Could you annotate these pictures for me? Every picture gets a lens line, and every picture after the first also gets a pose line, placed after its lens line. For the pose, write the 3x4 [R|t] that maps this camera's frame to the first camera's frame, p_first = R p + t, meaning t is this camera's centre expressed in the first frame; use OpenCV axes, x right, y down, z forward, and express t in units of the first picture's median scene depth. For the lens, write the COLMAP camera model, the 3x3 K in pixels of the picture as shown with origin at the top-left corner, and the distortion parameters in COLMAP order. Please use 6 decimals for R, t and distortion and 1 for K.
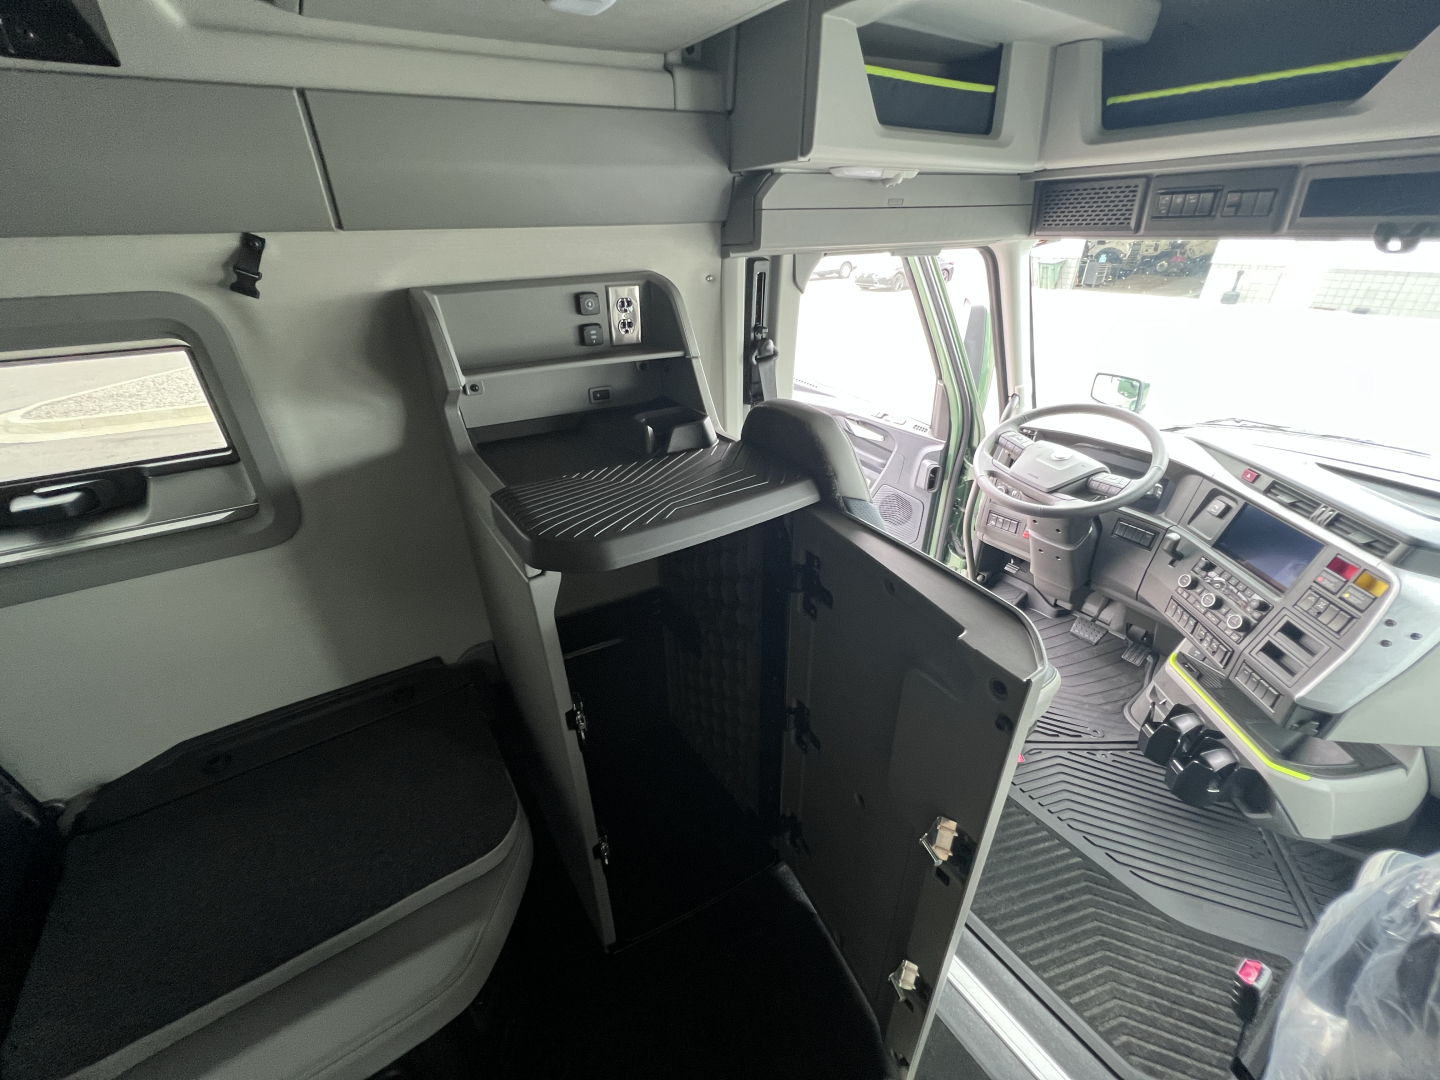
lens RADIAL K [[577.9, 0, 718.0], [0, 577.9, 541.8], [0, 0, 1]] dist [0.000154, 0.000423]
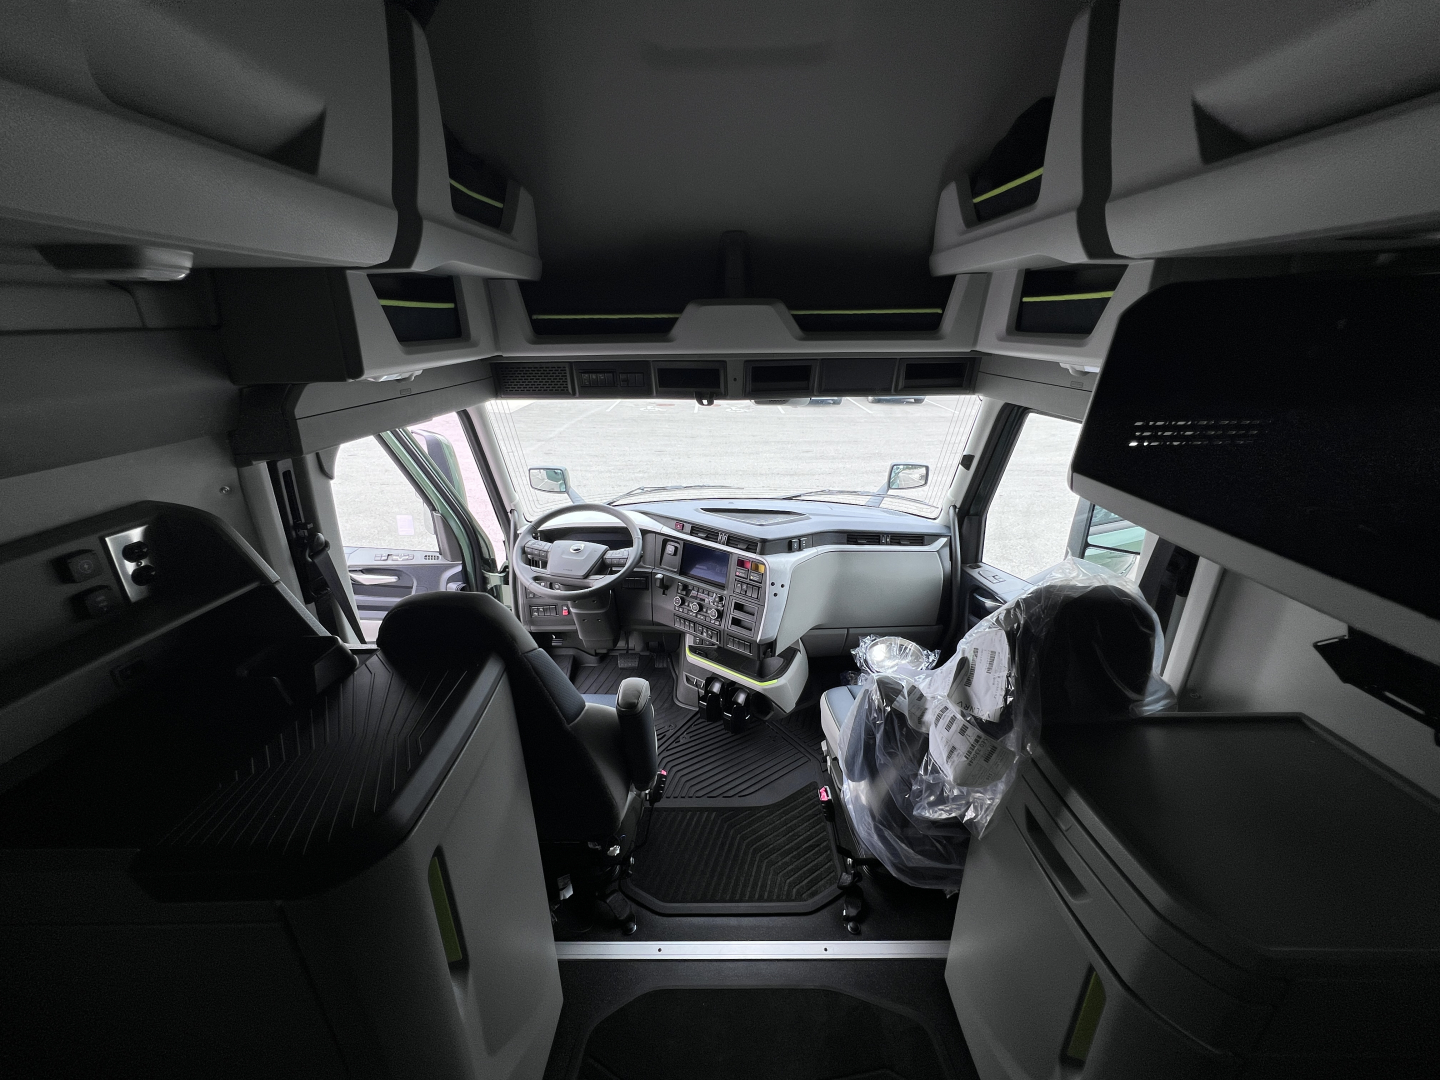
lens RADIAL K [[577.9, 0, 715.7], [0, 577.9, 540.6], [0, 0, 1]] dist [0.000154, 0.000423]
pose [[0.553300, -0.288929, 0.781268, -0.286698], [0.396731, 0.916111, 0.057829, -0.136880], [-0.732437, 0.277956, 0.621512, -0.047798]]
